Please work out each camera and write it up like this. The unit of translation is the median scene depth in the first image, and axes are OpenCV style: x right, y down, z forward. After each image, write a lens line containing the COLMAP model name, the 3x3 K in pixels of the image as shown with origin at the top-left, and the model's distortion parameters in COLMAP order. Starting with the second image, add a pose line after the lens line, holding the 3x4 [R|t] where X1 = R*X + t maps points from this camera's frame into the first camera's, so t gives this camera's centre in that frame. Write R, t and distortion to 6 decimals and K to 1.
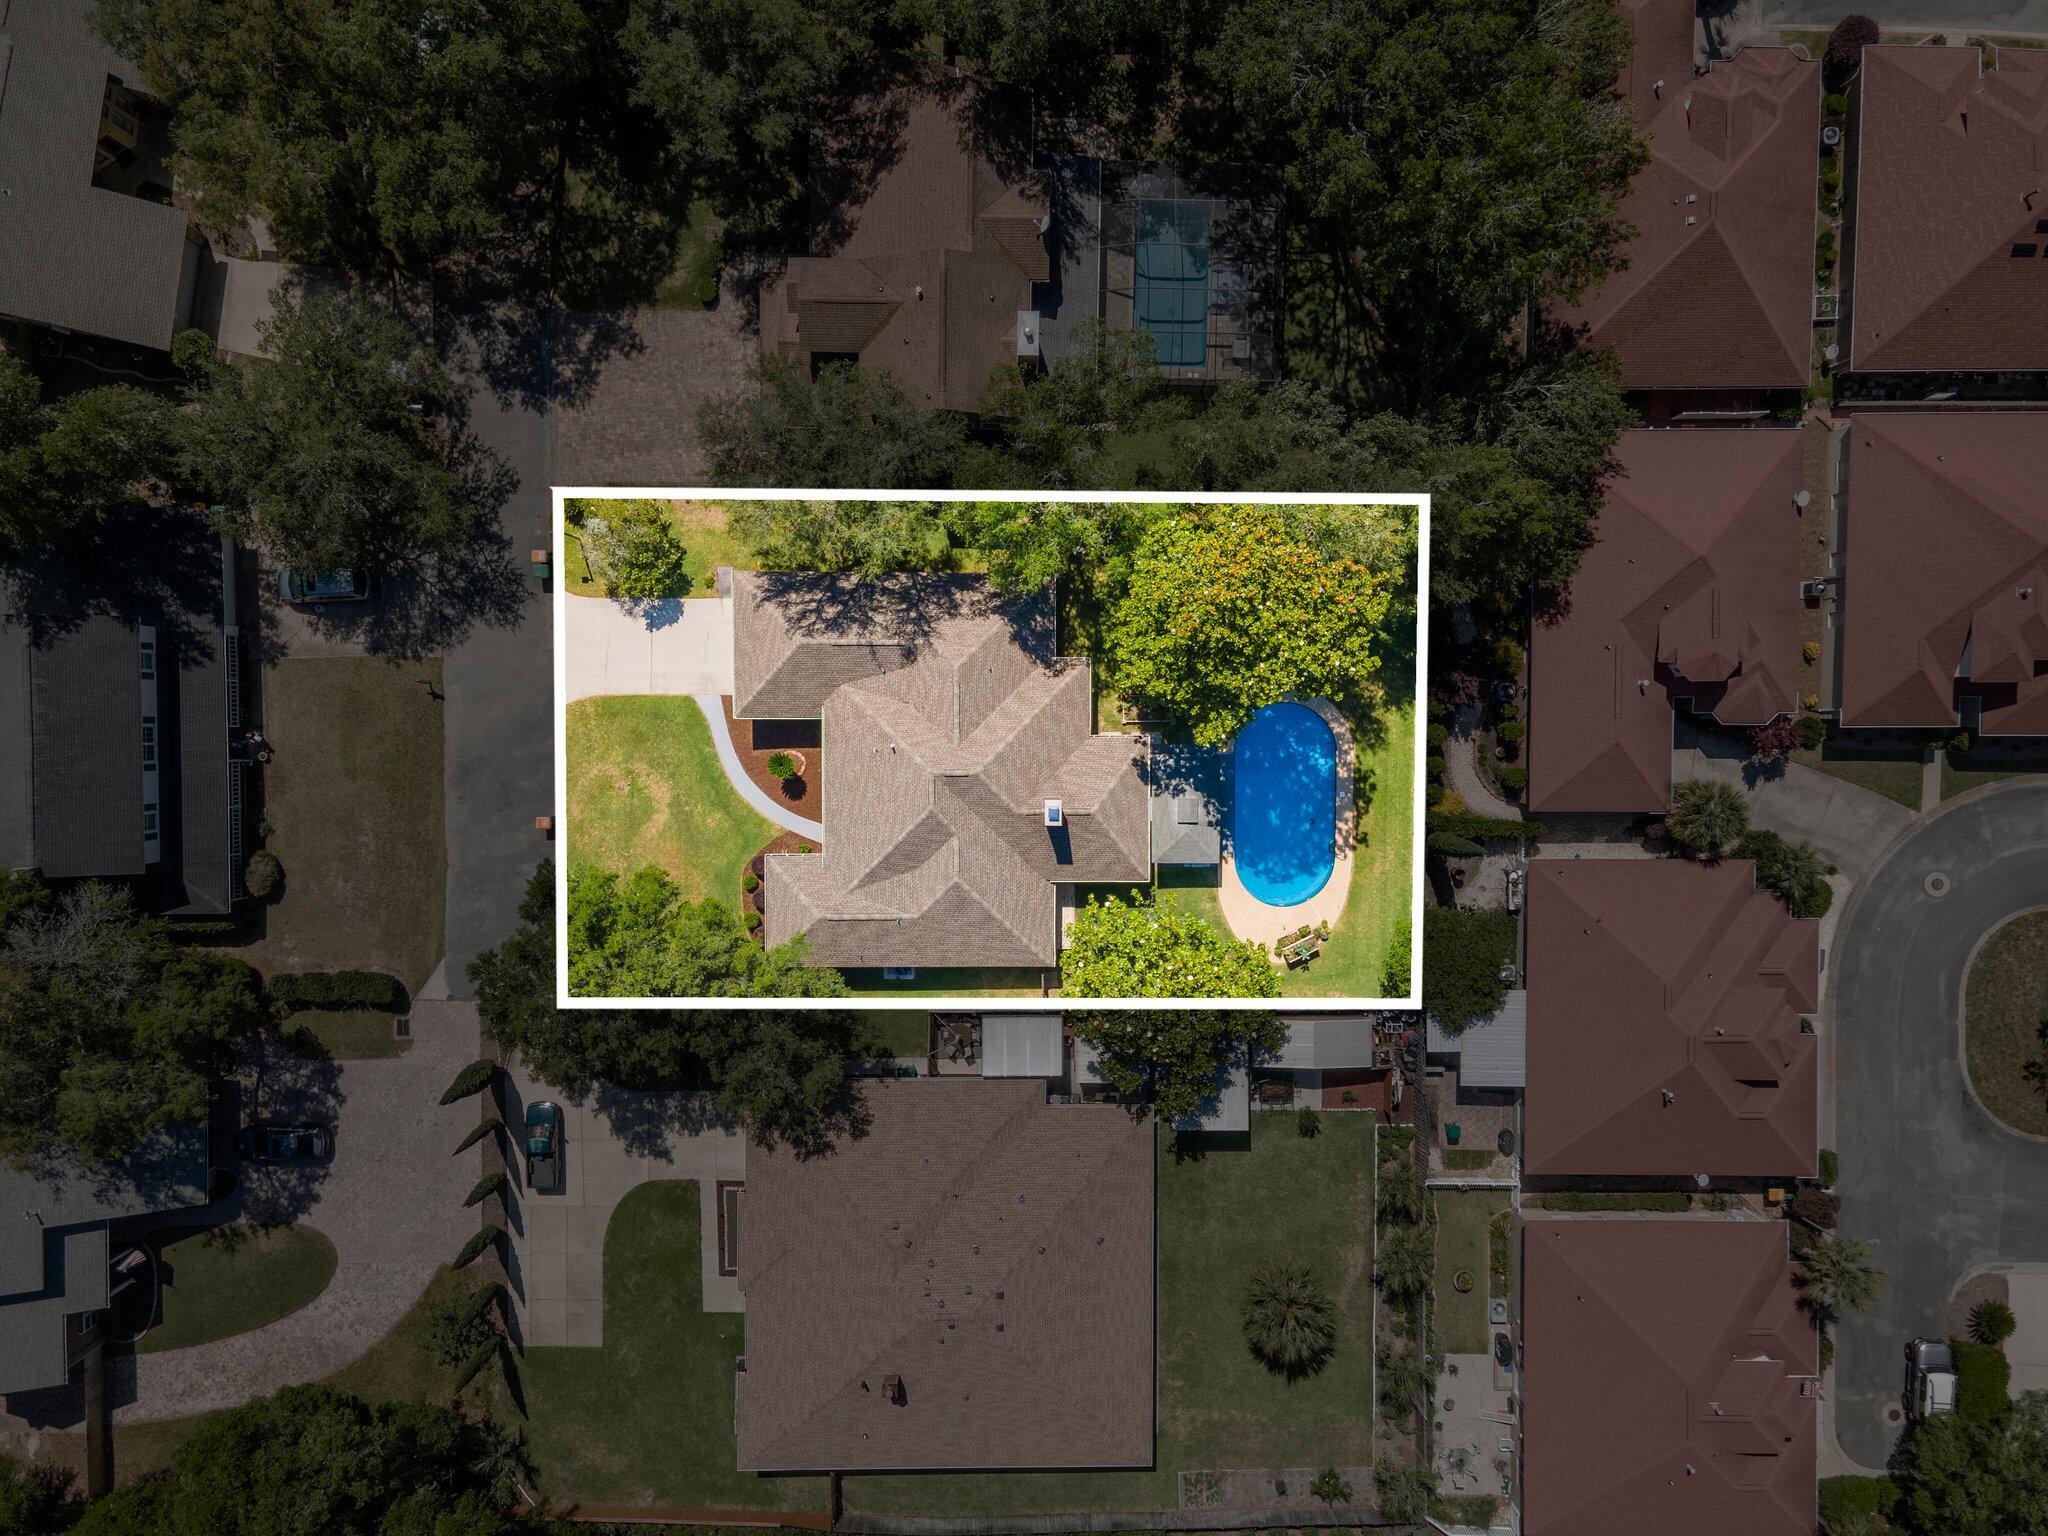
lens RADIAL K [[1432.8, 0, 1021.6], [0, 1432.8, 771.4], [0, 0, 1]] dist [-0.005597, -0.000502]
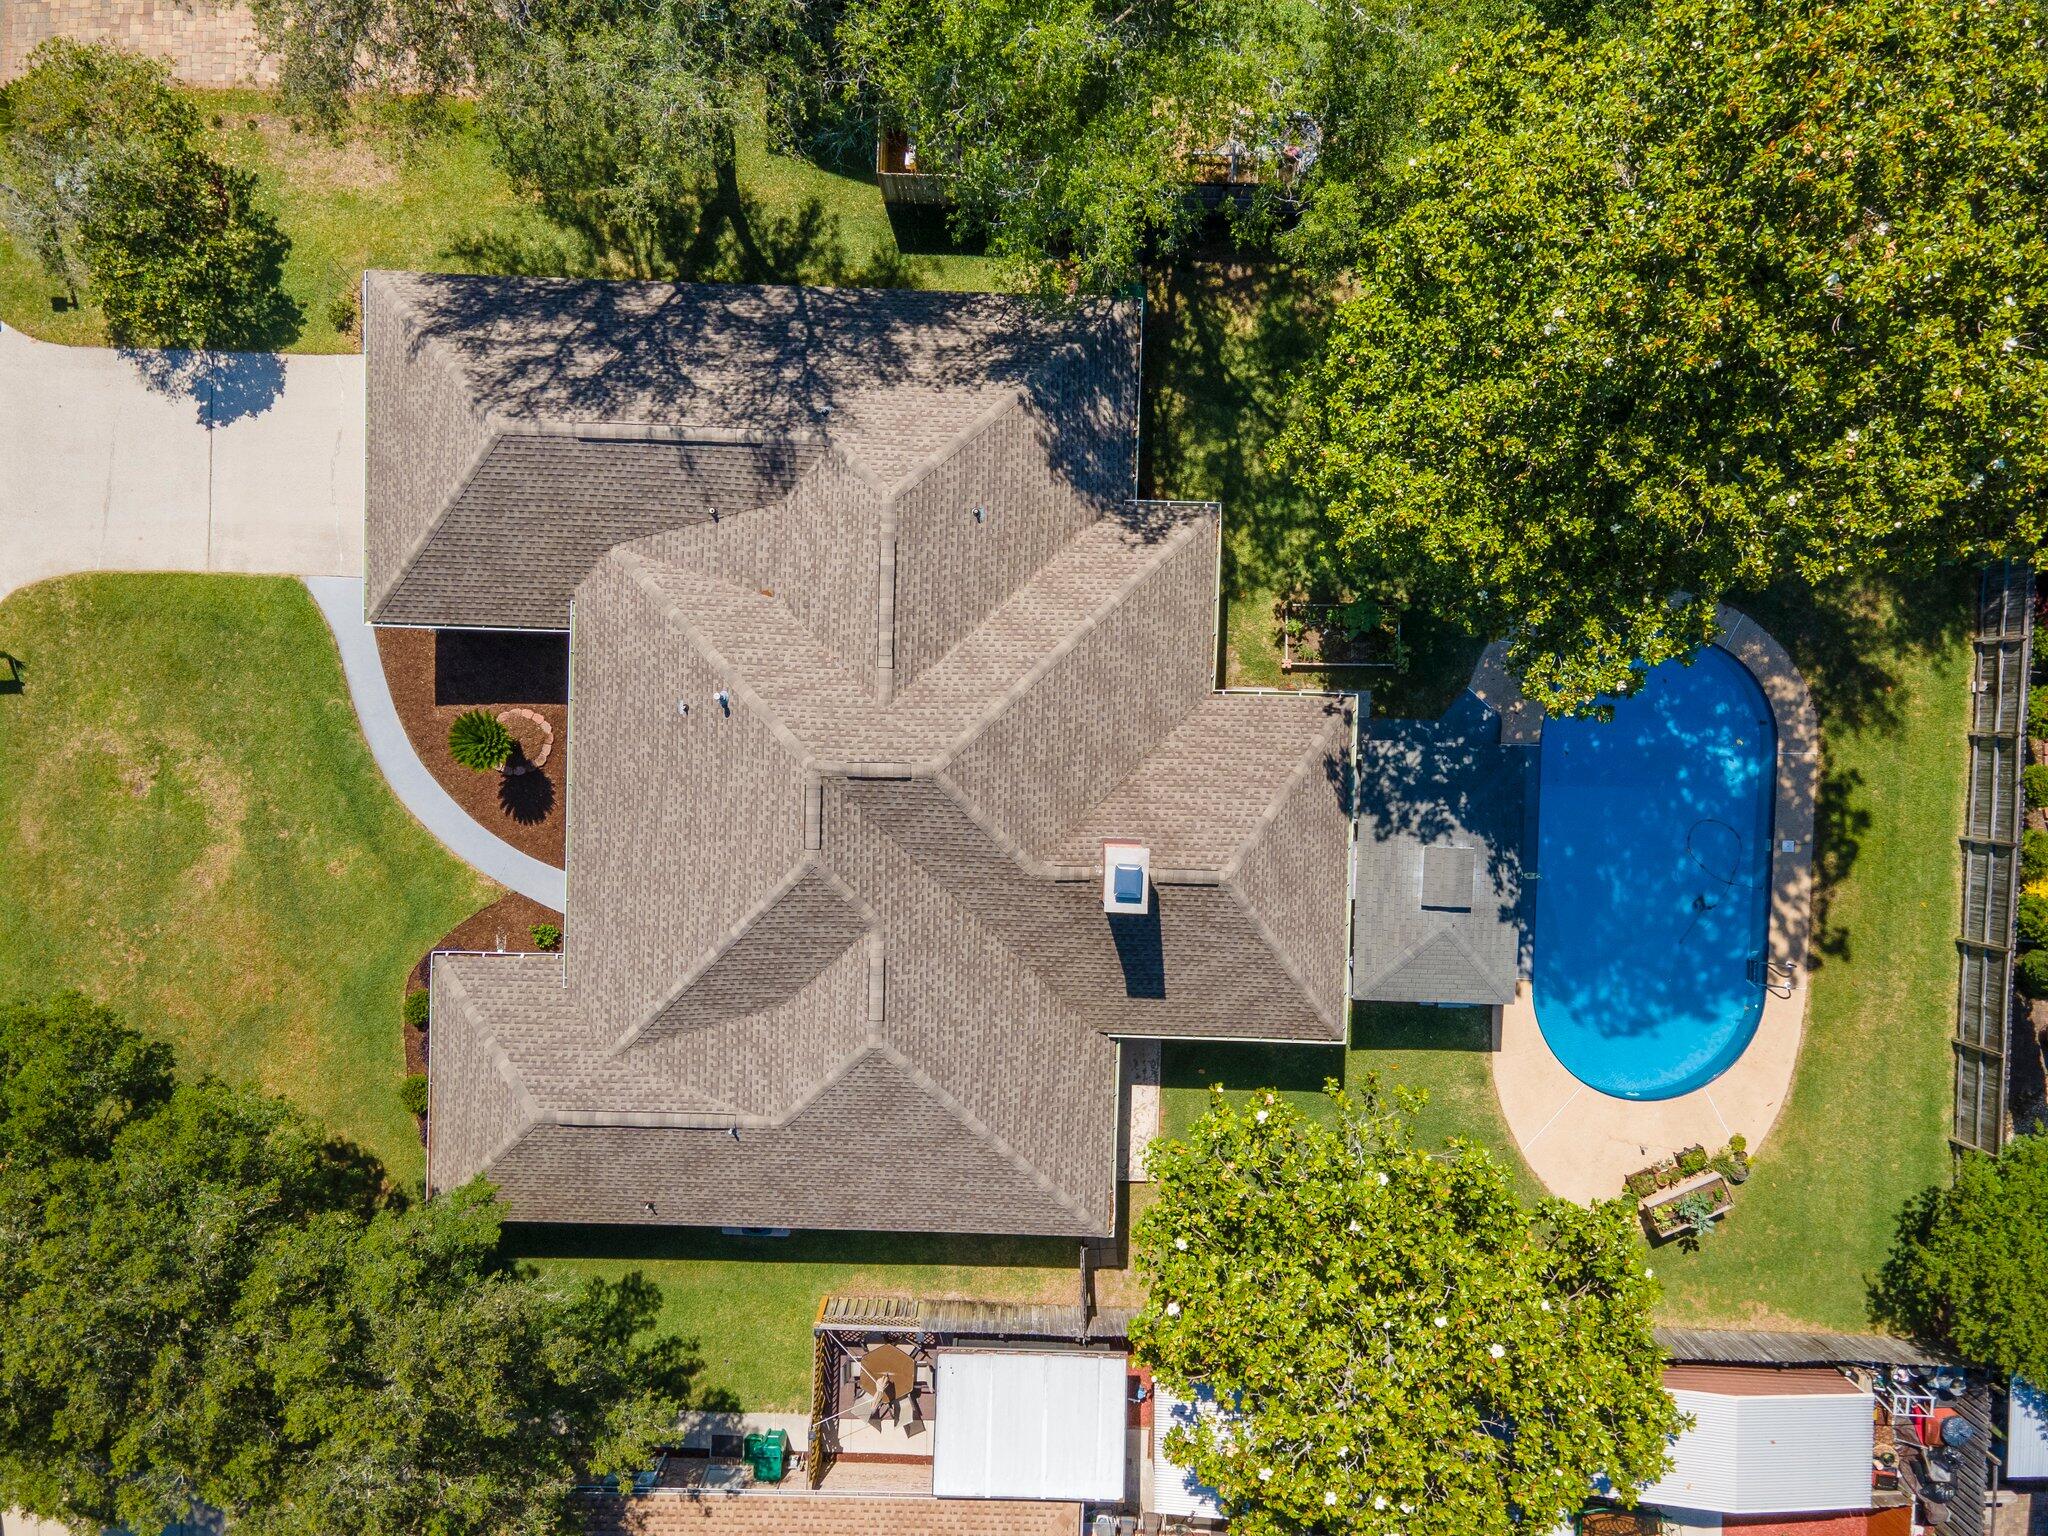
lens RADIAL K [[1432.8, 0, 1034.4], [0, 1432.8, 767.9], [0, 0, 1]] dist [-0.005597, -0.000502]
pose [[0.999546, 0.028701, -0.009118, -0.000289], [-0.028780, 0.999549, -0.008574, 0.002677], [0.008868, 0.008832, 0.999922, 0.587823]]
